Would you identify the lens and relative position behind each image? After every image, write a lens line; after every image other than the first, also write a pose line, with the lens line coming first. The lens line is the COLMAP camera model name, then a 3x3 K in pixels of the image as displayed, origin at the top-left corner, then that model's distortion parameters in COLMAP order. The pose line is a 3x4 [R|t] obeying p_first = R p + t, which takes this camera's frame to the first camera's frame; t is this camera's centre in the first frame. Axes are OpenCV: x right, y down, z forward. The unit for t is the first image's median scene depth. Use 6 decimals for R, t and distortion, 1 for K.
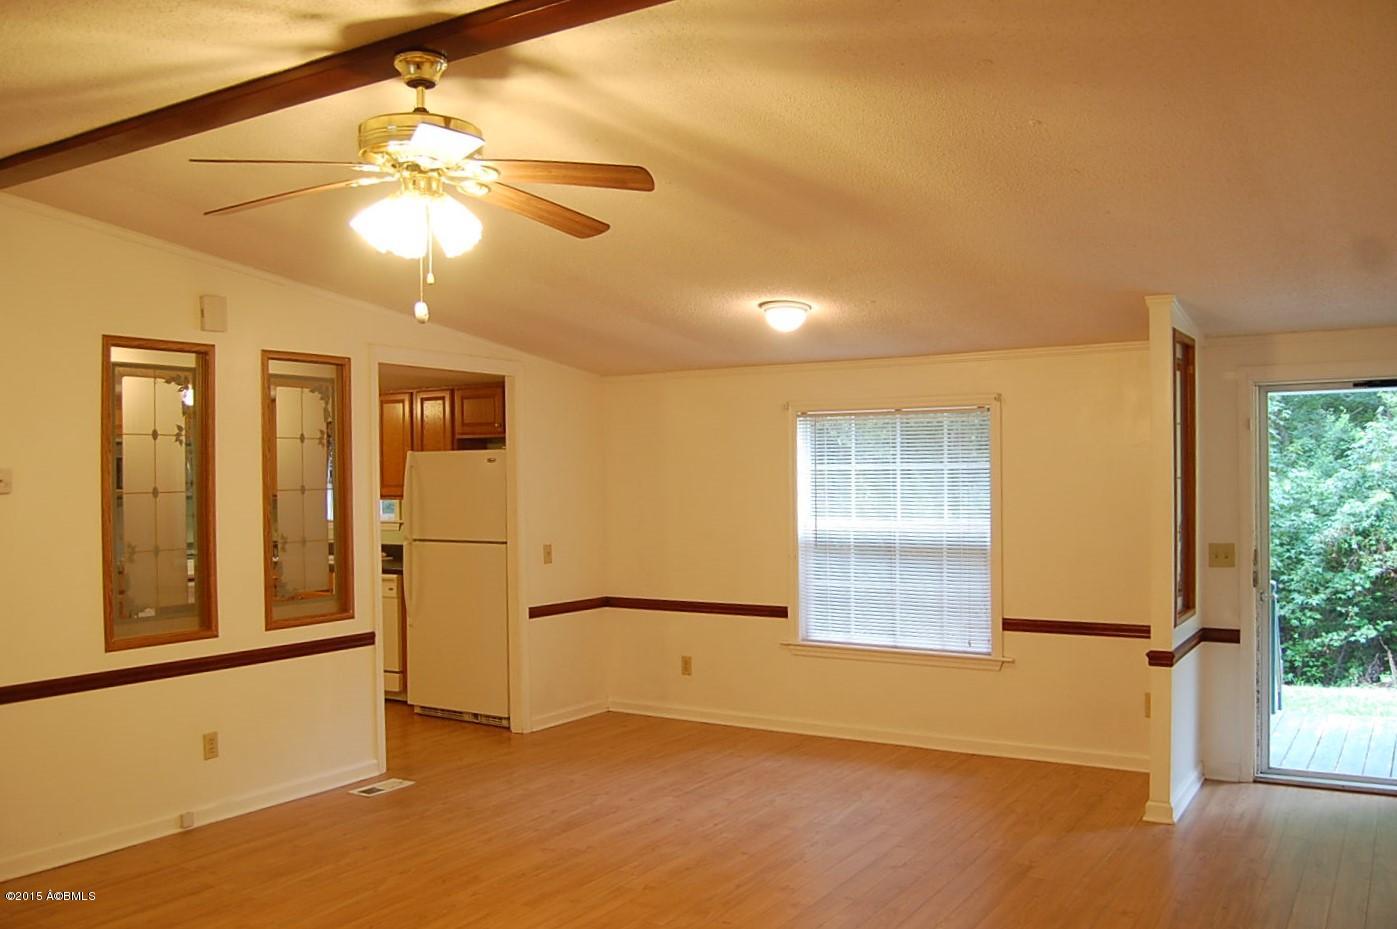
lens RADIAL K [[1173.8, 0, 706.8], [0, 1173.8, 478.9], [0, 0, 1]] dist [-0.090331, 0.027770]
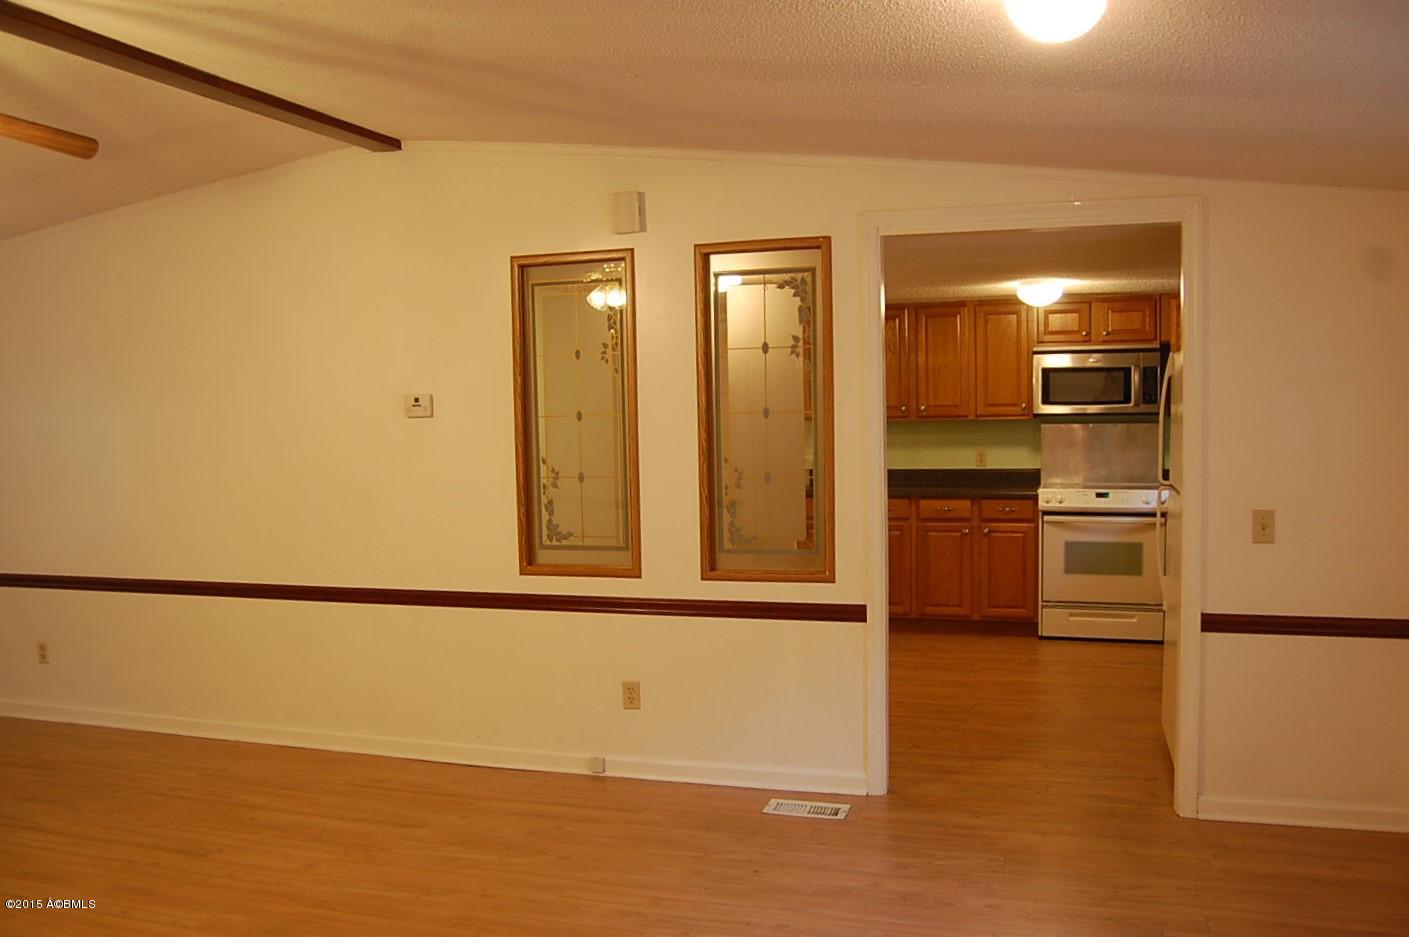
lens RADIAL K [[1183.9, 0, 712.9], [0, 1183.9, 483.0], [0, 0, 1]] dist [-0.090331, 0.027770]
pose [[0.256047, 0.074212, -0.963811, 0.333766], [0.014486, 0.996642, 0.080588, -0.006609], [0.966556, -0.034596, 0.254112, 0.587689]]
